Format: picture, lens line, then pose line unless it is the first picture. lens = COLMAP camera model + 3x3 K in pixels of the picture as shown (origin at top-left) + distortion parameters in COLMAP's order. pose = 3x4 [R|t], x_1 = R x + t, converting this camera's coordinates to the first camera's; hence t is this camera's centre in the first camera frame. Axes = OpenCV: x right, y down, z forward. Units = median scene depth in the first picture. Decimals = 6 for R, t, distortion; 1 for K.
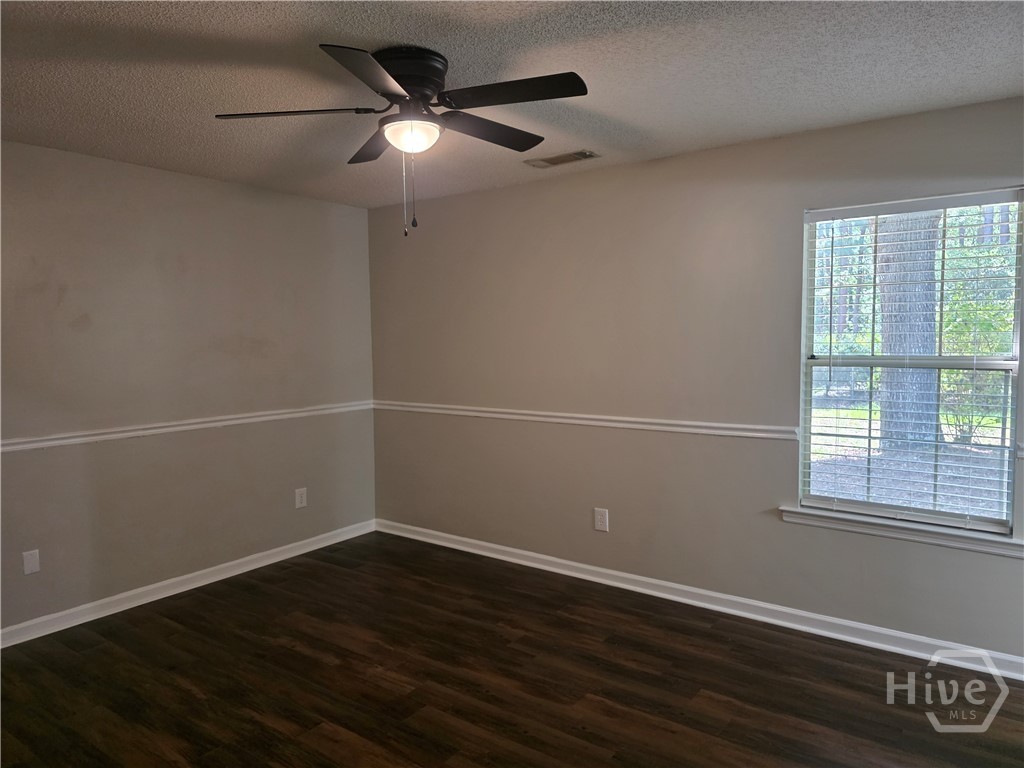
lens RADIAL K [[688.7, 0, 512.0], [0, 688.7, 384.0], [0, 0, 1]] dist [0.055339, -0.047765]
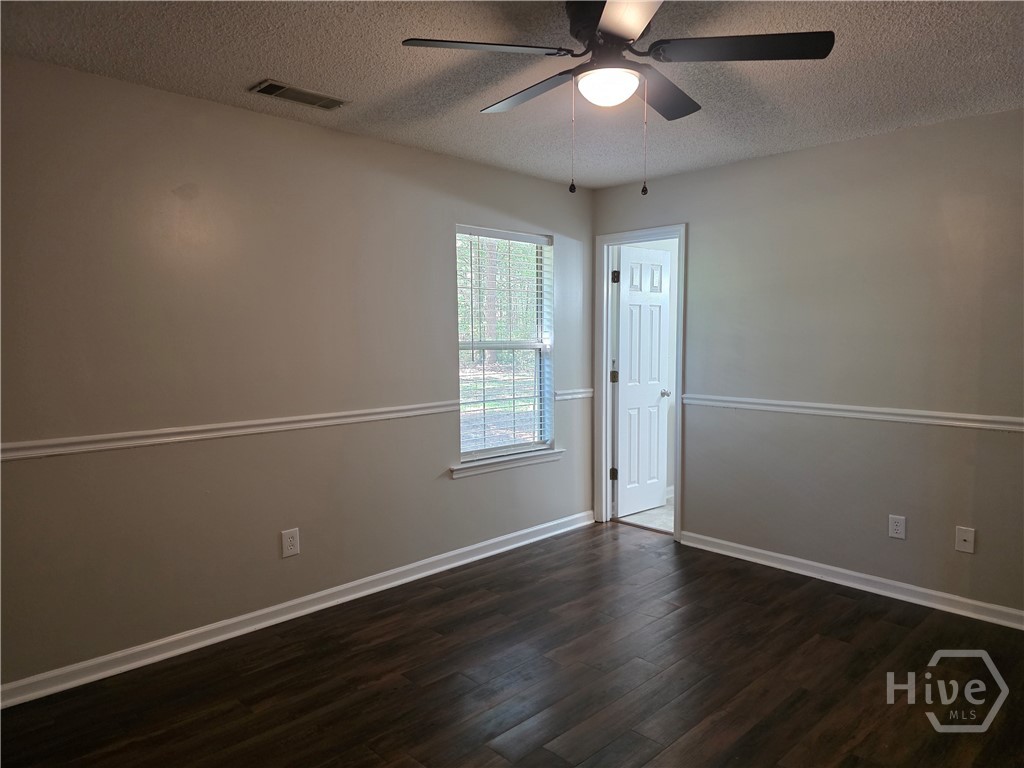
lens RADIAL K [[688.7, 0, 512.0], [0, 688.7, 384.0], [0, 0, 1]] dist [0.055339, -0.047765]
pose [[0.150686, -0.060235, 0.986745, -0.757722], [0.067707, 0.996427, 0.050487, -0.018956], [-0.986260, 0.059202, 0.154226, 0.710751]]
